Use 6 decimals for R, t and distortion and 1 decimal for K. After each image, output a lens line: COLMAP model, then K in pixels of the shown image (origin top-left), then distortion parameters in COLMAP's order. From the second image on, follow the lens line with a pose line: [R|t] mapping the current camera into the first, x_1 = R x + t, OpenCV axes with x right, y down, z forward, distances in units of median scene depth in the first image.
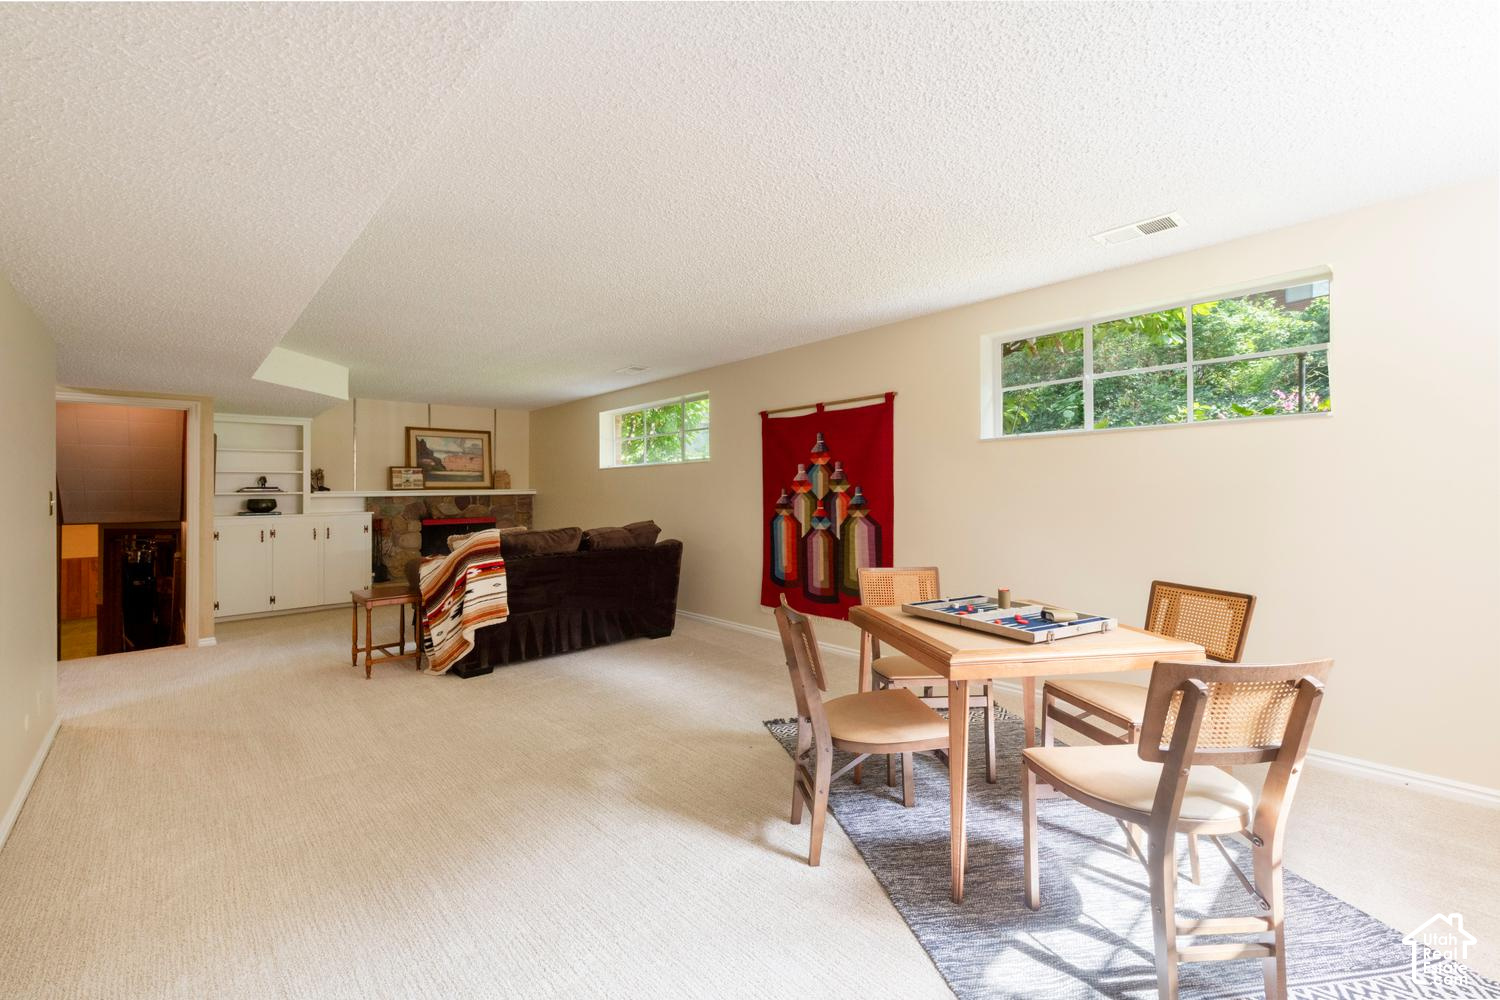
lens RADIAL K [[600.2, 0, 744.8], [0, 600.2, 490.6], [0, 0, 1]] dist [0.000982, 0.000071]
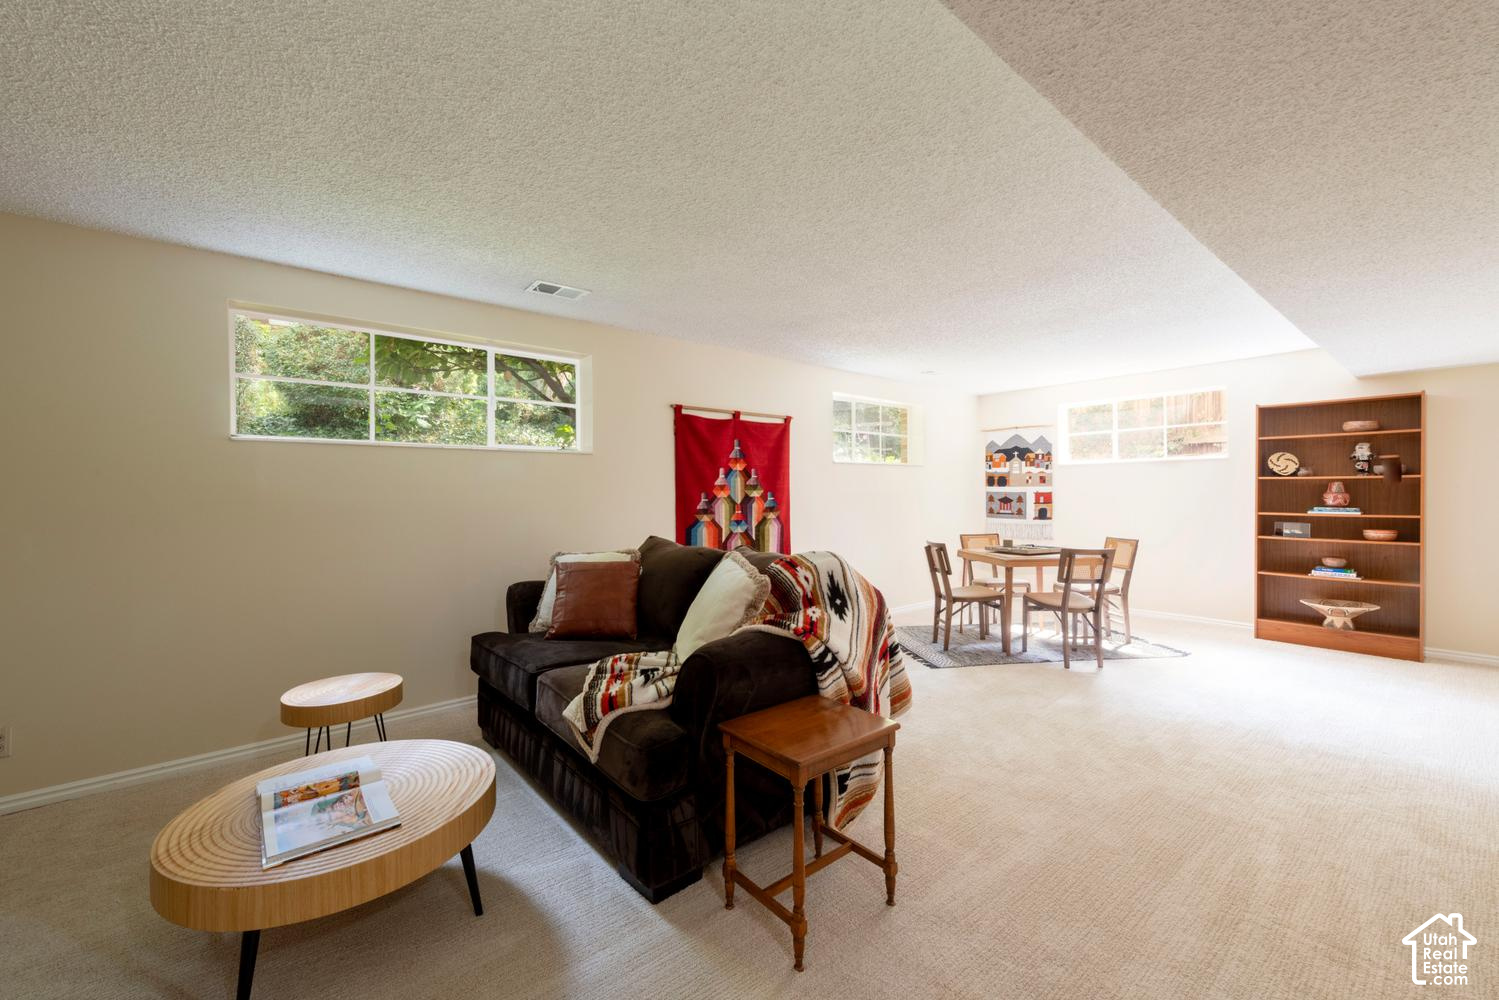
lens RADIAL K [[599.8, 0, 745.0], [0, 599.8, 499.9], [0, 0, 1]] dist [0.000982, 0.000071]
pose [[0.064405, 0.006561, 0.997902, -0.910759], [0.013208, 0.999885, -0.007427, 0.016248], [-0.997836, 0.013658, 0.064311, 0.921312]]
